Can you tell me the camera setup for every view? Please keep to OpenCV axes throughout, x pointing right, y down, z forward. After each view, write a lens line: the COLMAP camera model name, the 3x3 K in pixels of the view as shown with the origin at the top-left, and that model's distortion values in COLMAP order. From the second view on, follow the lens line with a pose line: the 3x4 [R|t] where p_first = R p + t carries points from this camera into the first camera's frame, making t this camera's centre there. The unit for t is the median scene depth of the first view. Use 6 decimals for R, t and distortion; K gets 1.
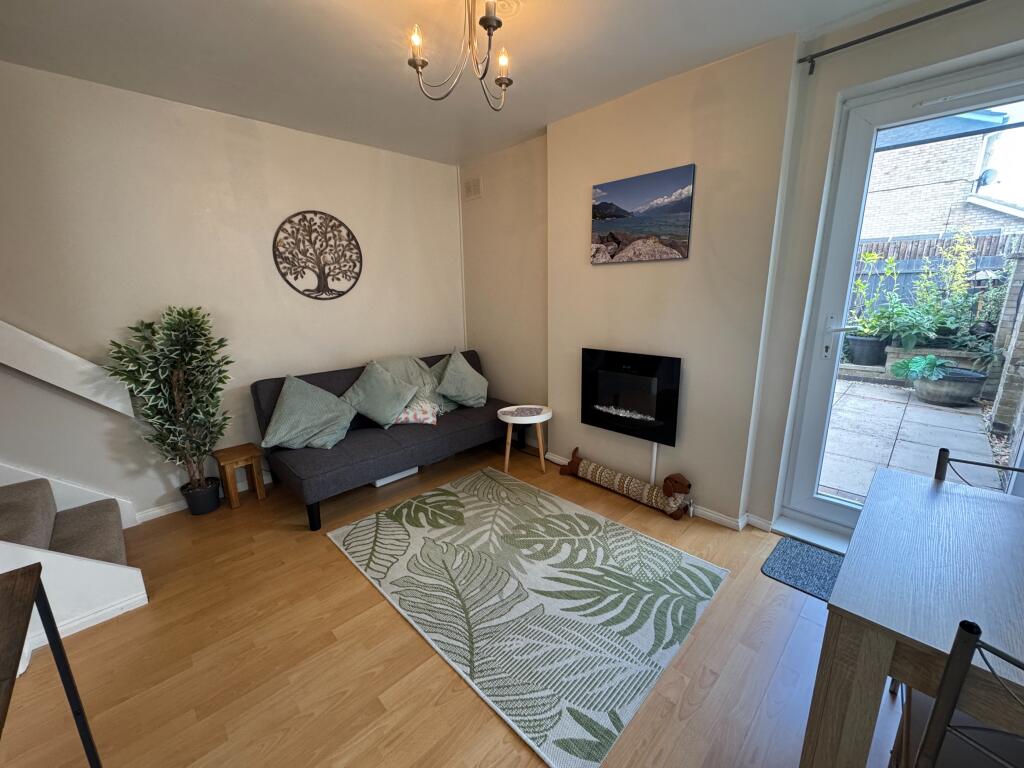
lens RADIAL K [[406.1, 0, 512.9], [0, 406.1, 383.3], [0, 0, 1]] dist [-0.007312, -0.000094]
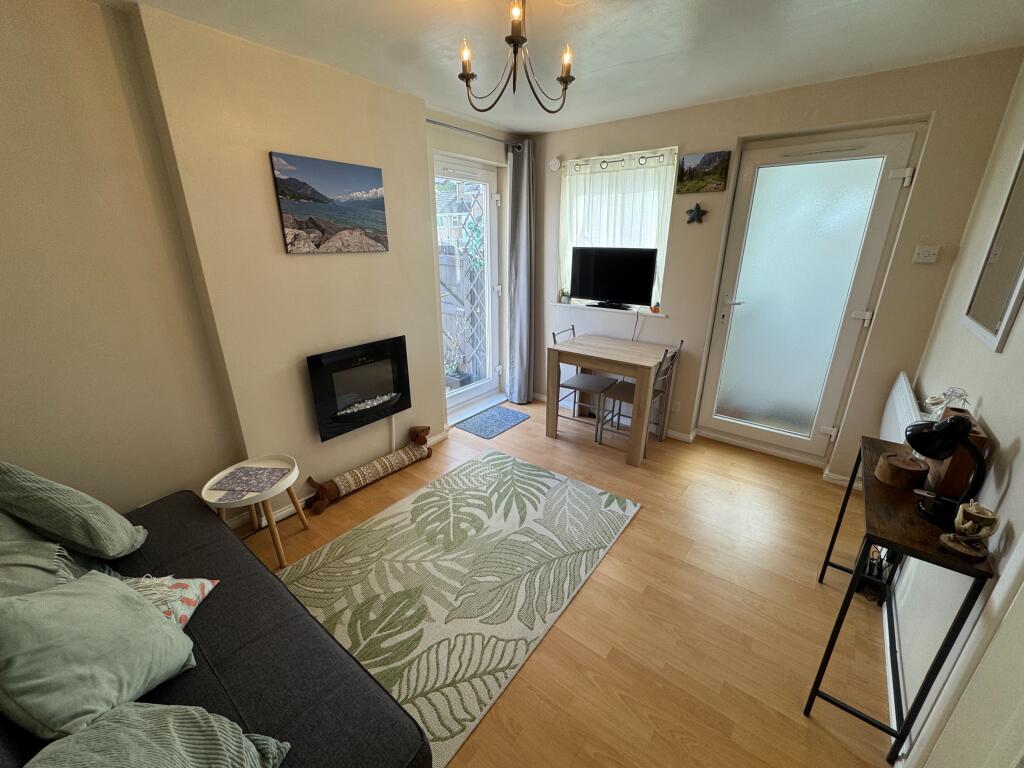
lens RADIAL K [[406.1, 0, 512.9], [0, 406.1, 383.3], [0, 0, 1]] dist [-0.007312, -0.000094]
pose [[-0.132522, -0.315929, 0.939482, -0.785665], [0.226456, 0.913122, 0.339008, -0.259984], [-0.964964, 0.257677, -0.049464, 0.763462]]
